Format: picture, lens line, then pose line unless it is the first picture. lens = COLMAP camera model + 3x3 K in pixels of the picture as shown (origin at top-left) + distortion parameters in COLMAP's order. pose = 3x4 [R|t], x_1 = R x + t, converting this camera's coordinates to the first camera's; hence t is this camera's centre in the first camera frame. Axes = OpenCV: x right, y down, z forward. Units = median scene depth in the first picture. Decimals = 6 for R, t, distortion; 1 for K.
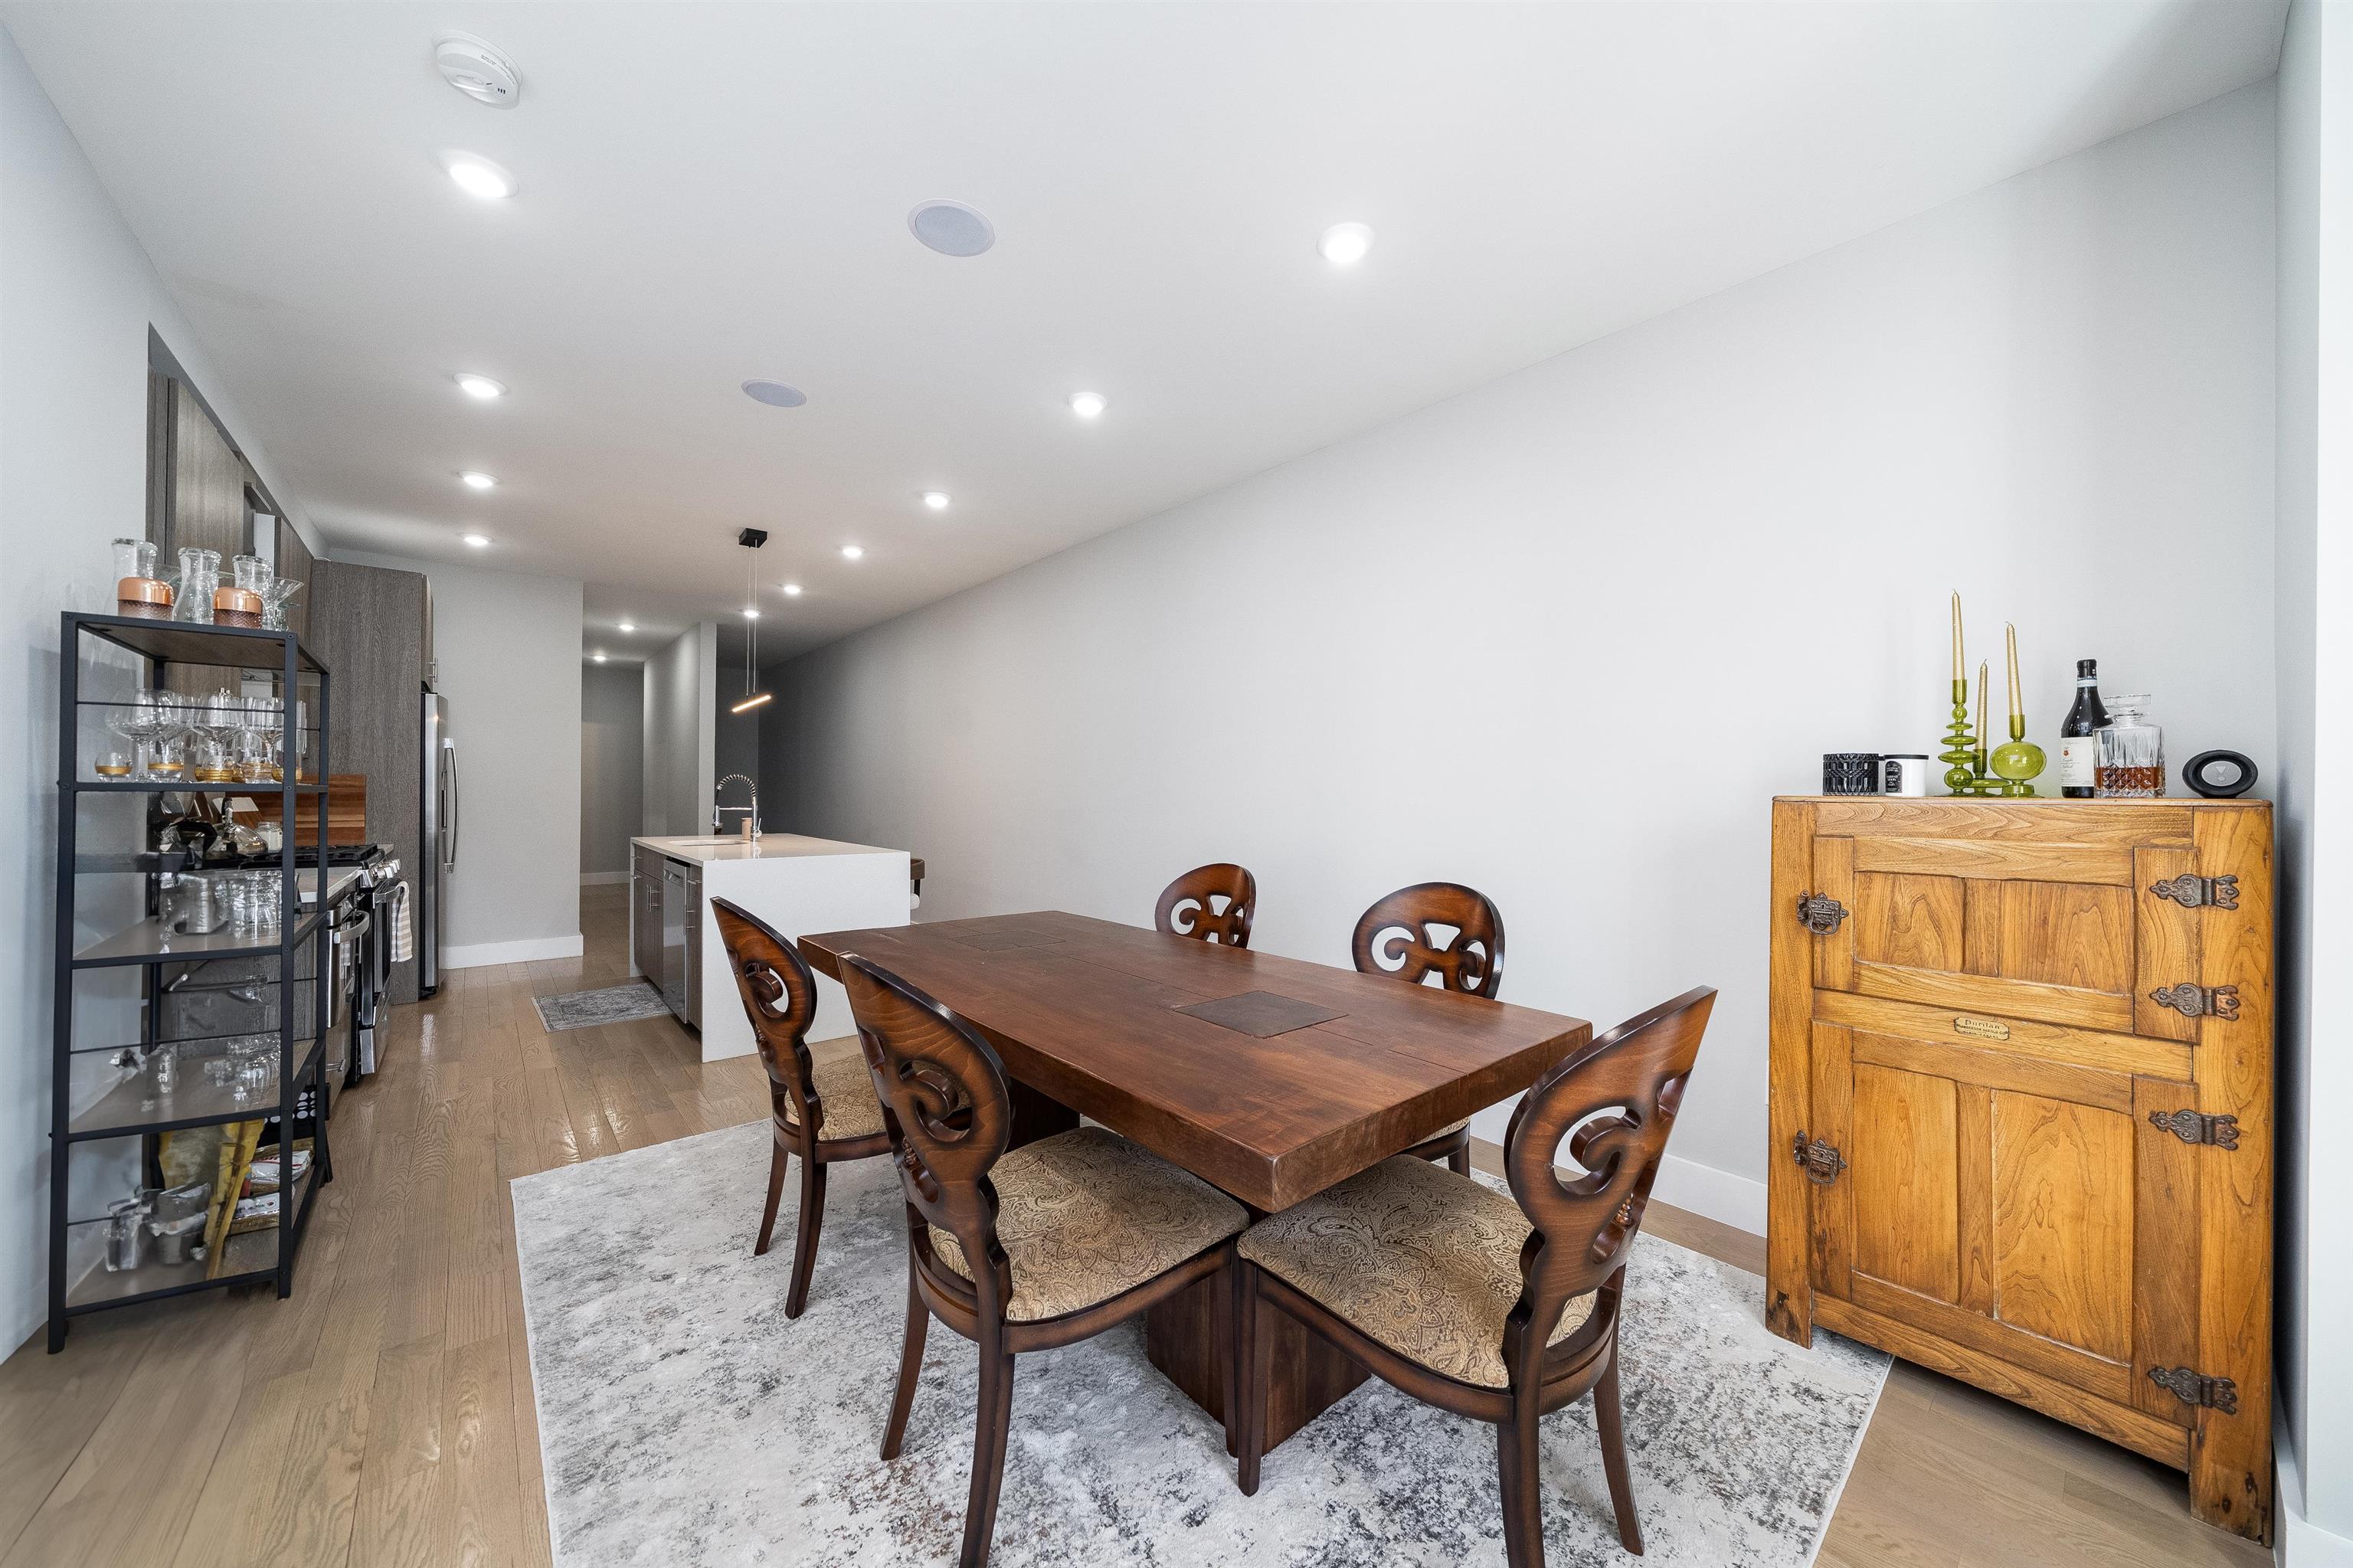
lens RADIAL K [[822.8, 0, 1176.7], [0, 822.8, 788.9], [0, 0, 1]] dist [-0.001510, 0.000156]
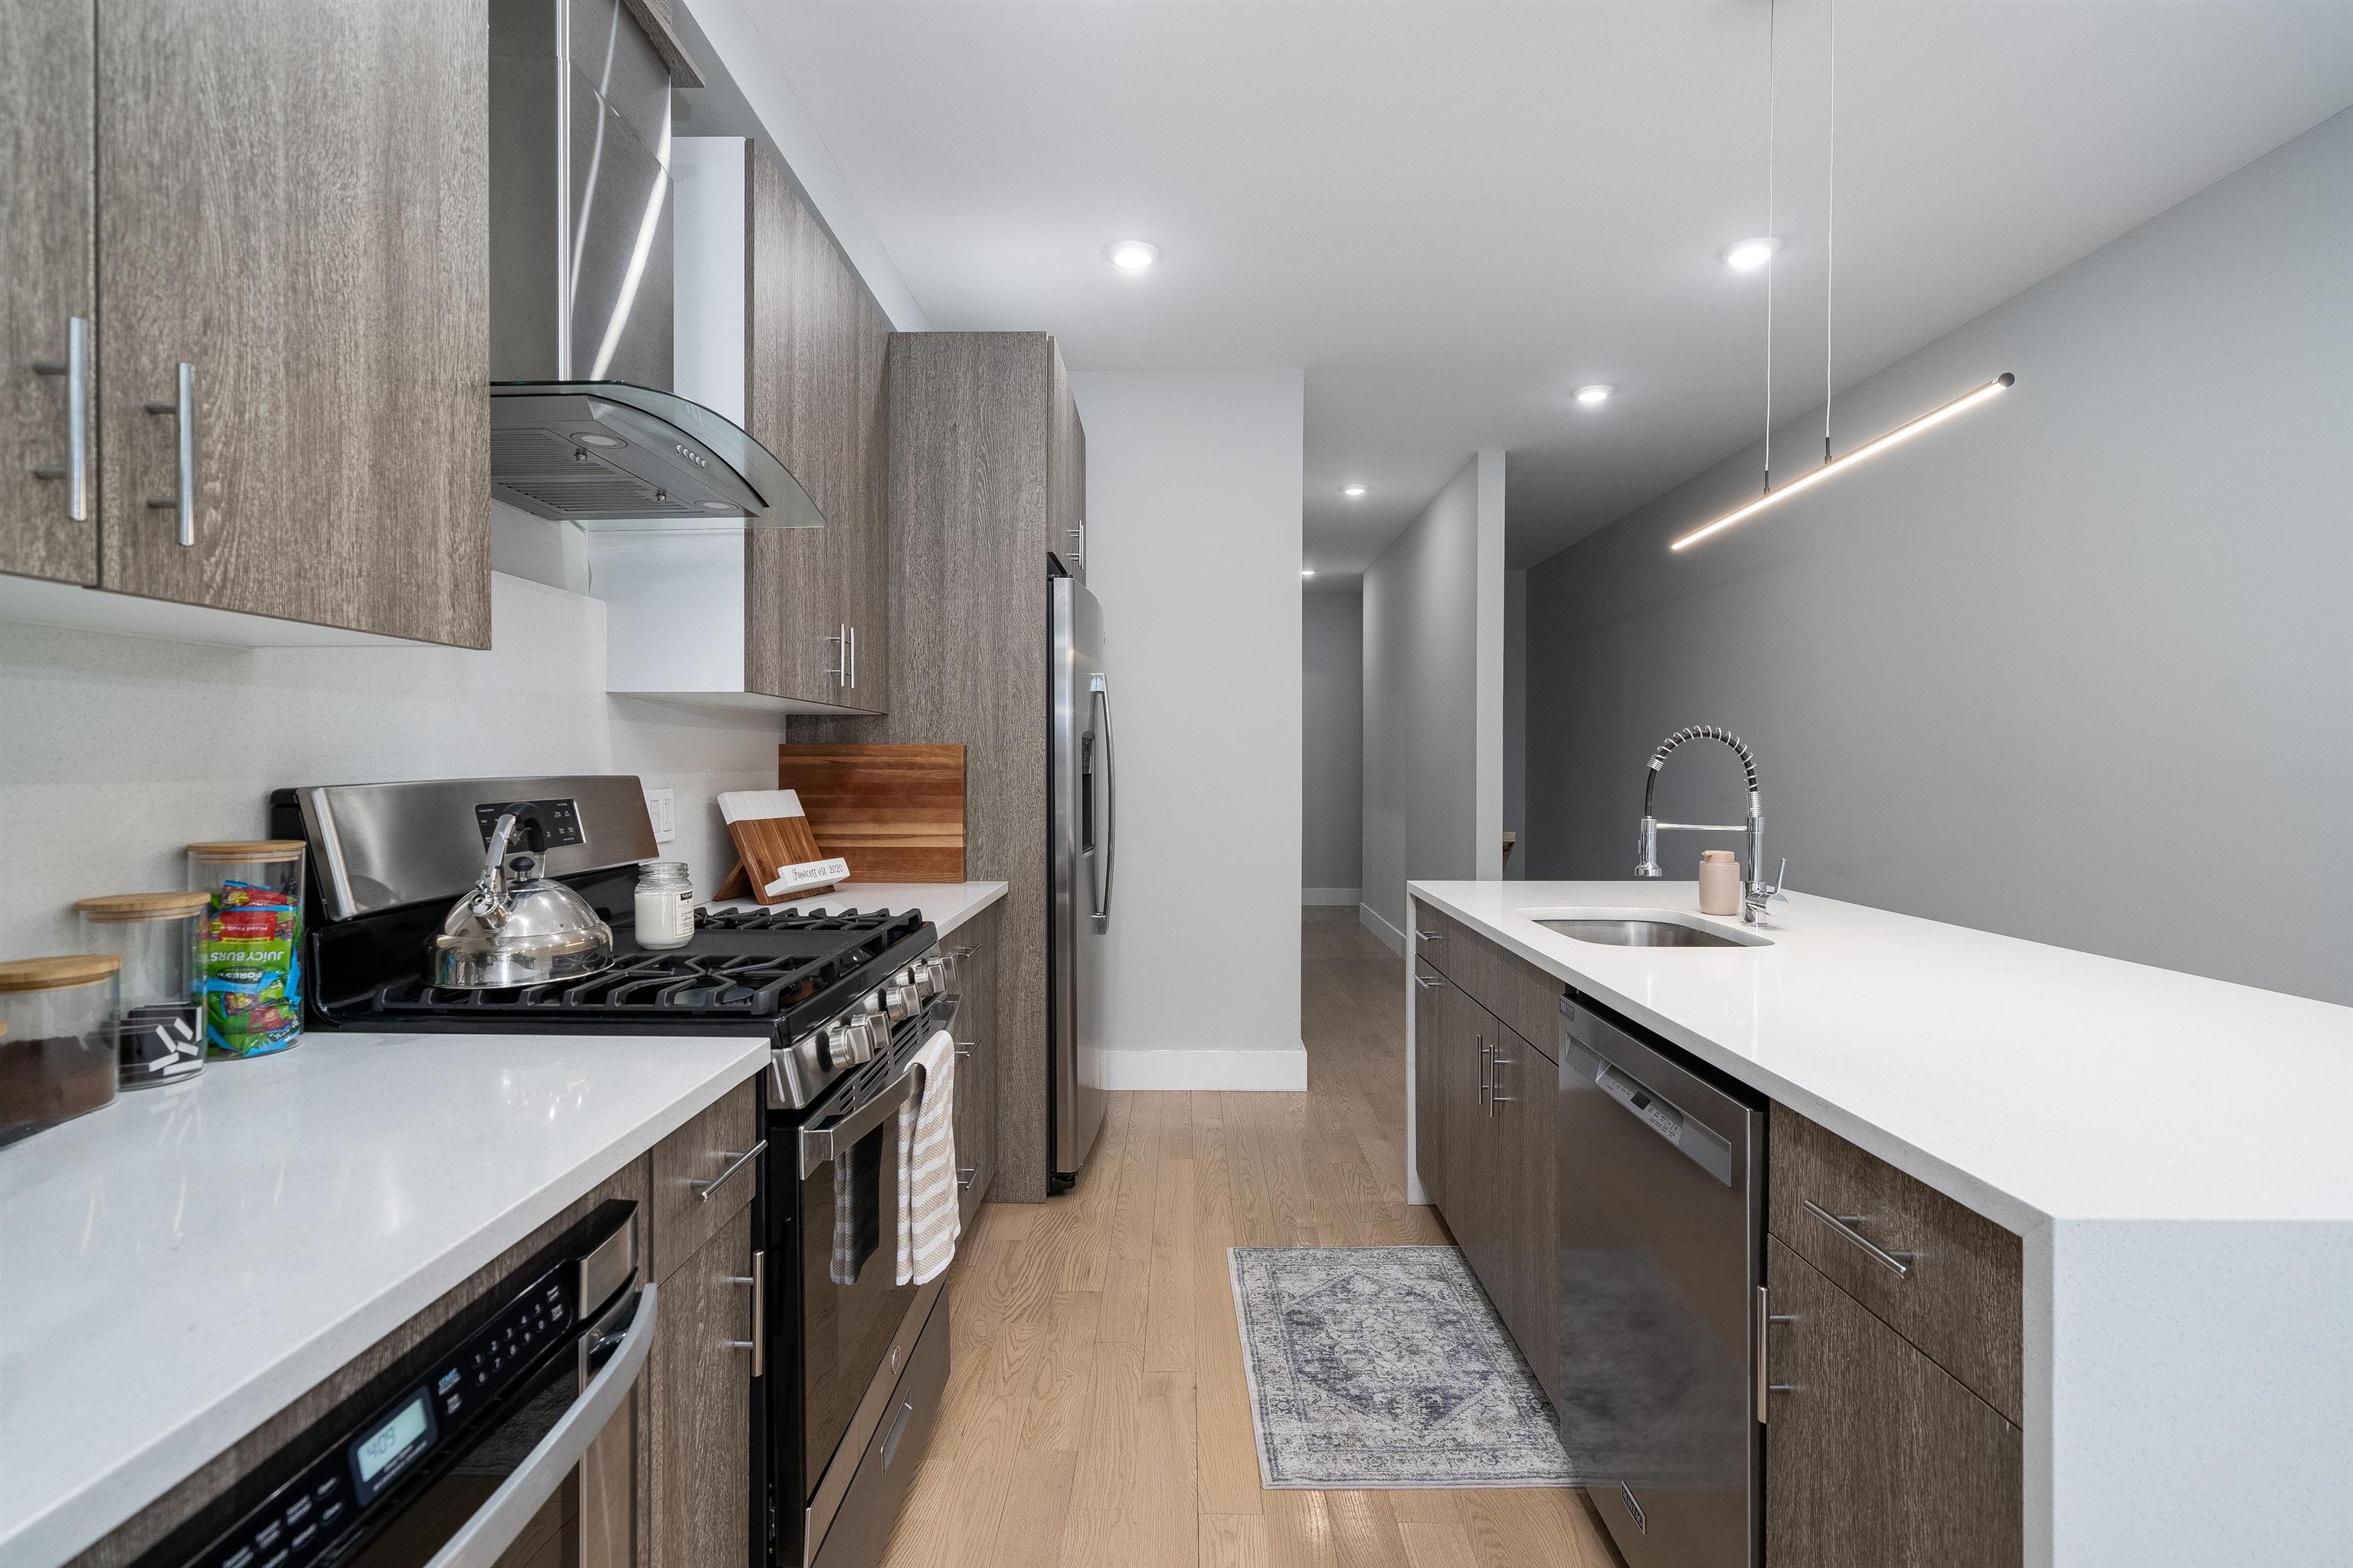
lens RADIAL K [[1040.9, 0, 1152.8], [0, 1040.9, 776.8], [0, 0, 1]] dist [0.004046, -0.000072]
pose [[0.739776, -0.000877, -0.672852, -0.428283], [0.005837, 0.999970, 0.005114, -0.000211], [0.672828, -0.007711, 0.739759, 0.548570]]
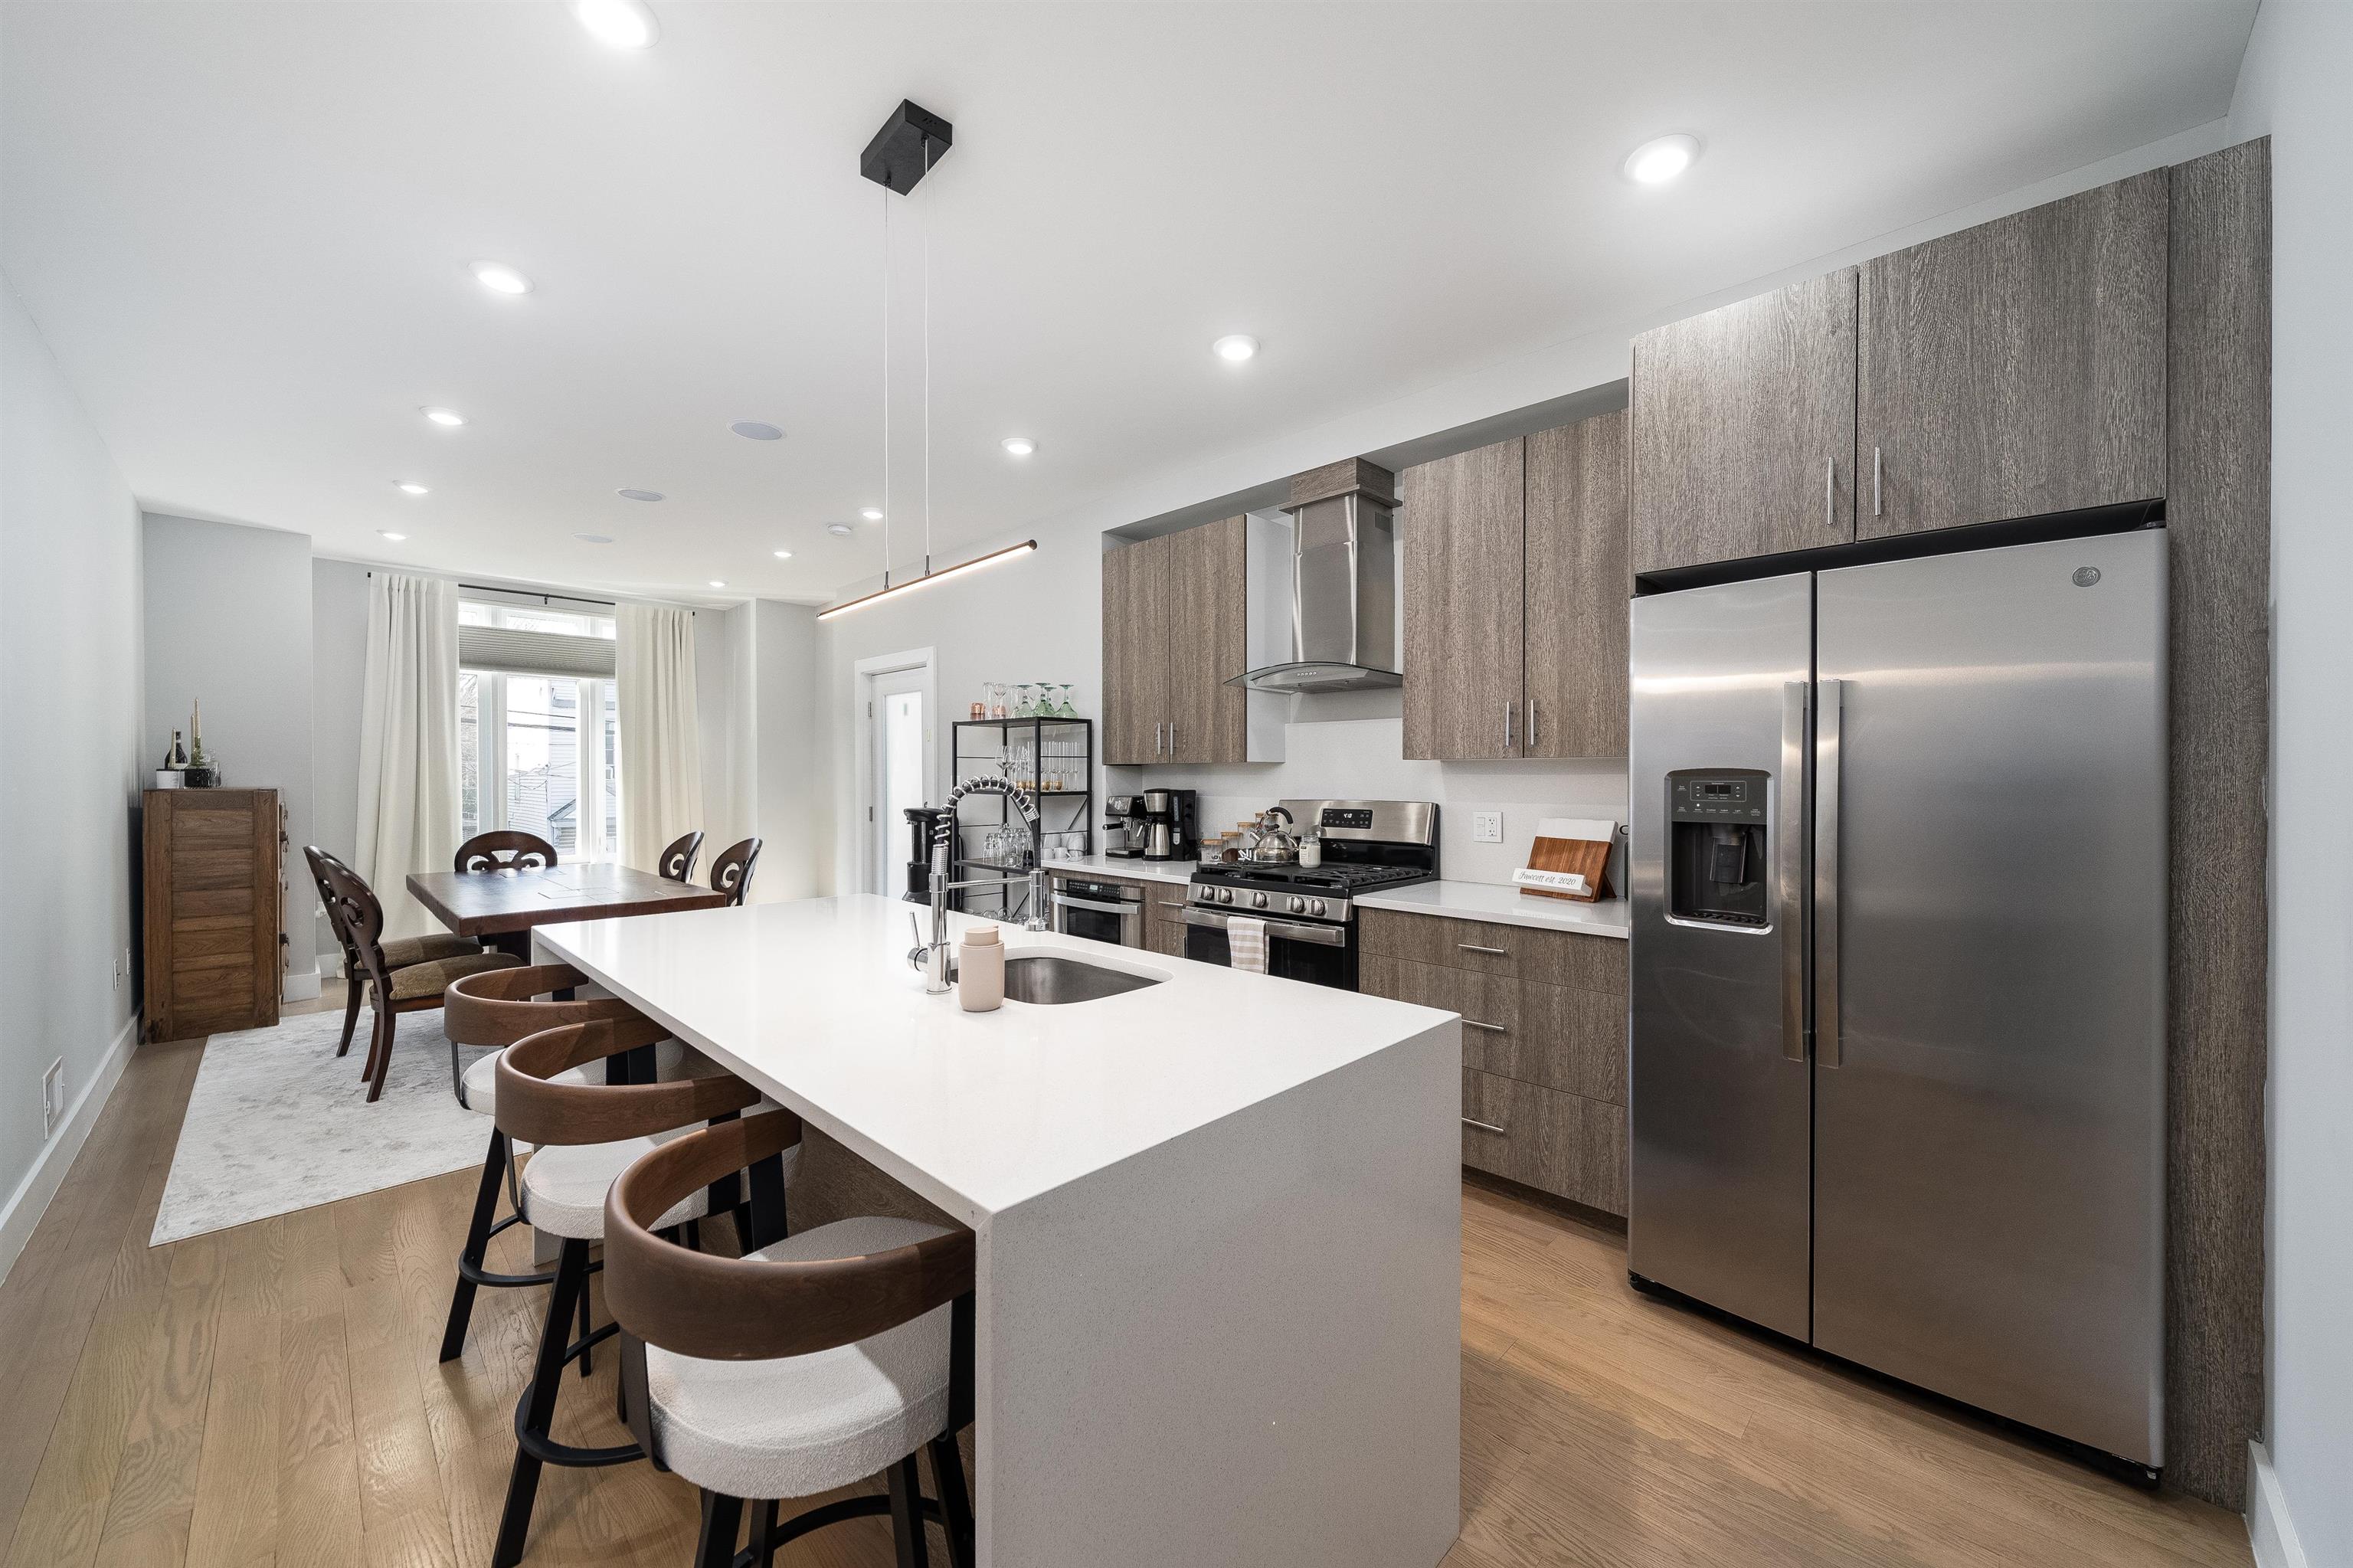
lens RADIAL K [[876.6, 0, 1172.5], [0, 876.6, 778.0], [0, 0, 1]] dist [-0.002843, 0.000180]
pose [[-0.996906, -0.010930, -0.077844, -0.597133], [-0.011134, 0.999936, 0.002192, -0.017828], [0.077815, 0.003052, -0.996963, 1.378585]]
